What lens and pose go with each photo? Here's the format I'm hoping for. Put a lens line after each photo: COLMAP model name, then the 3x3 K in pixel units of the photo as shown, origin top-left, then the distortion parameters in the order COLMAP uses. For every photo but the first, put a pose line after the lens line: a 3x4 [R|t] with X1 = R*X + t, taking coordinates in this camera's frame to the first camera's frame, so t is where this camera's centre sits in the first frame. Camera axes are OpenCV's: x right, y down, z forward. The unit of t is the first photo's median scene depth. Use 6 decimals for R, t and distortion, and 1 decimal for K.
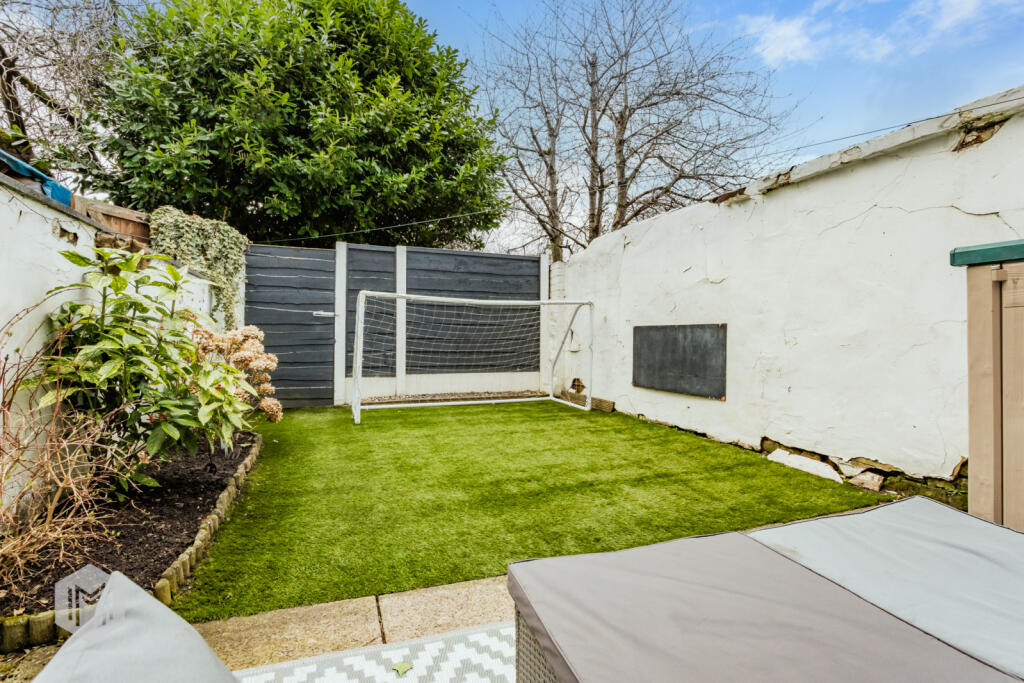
lens RADIAL K [[496.8, 0, 514.2], [0, 496.8, 336.1], [0, 0, 1]] dist [-0.001612, -0.000397]
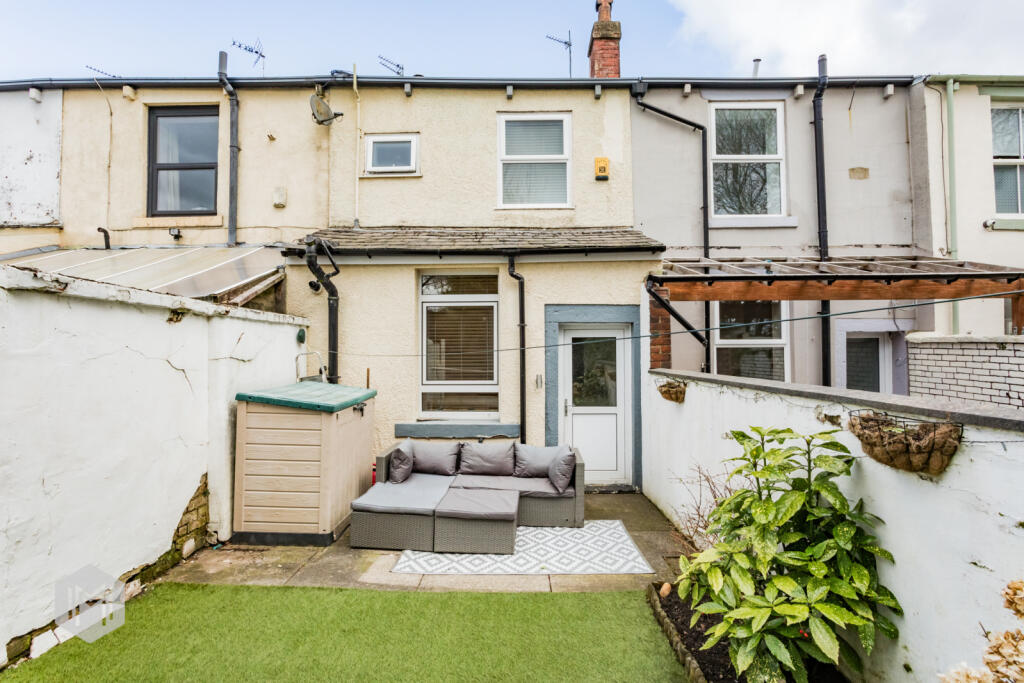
lens RADIAL K [[496.8, 0, 511.4], [0, 496.8, 341.4], [0, 0, 1]] dist [-0.001612, -0.000397]
pose [[-0.935875, -0.000662, 0.352330, -0.501276], [-0.007030, 0.999834, -0.016794, -0.265688], [-0.352261, -0.018194, -0.935725, 1.781709]]
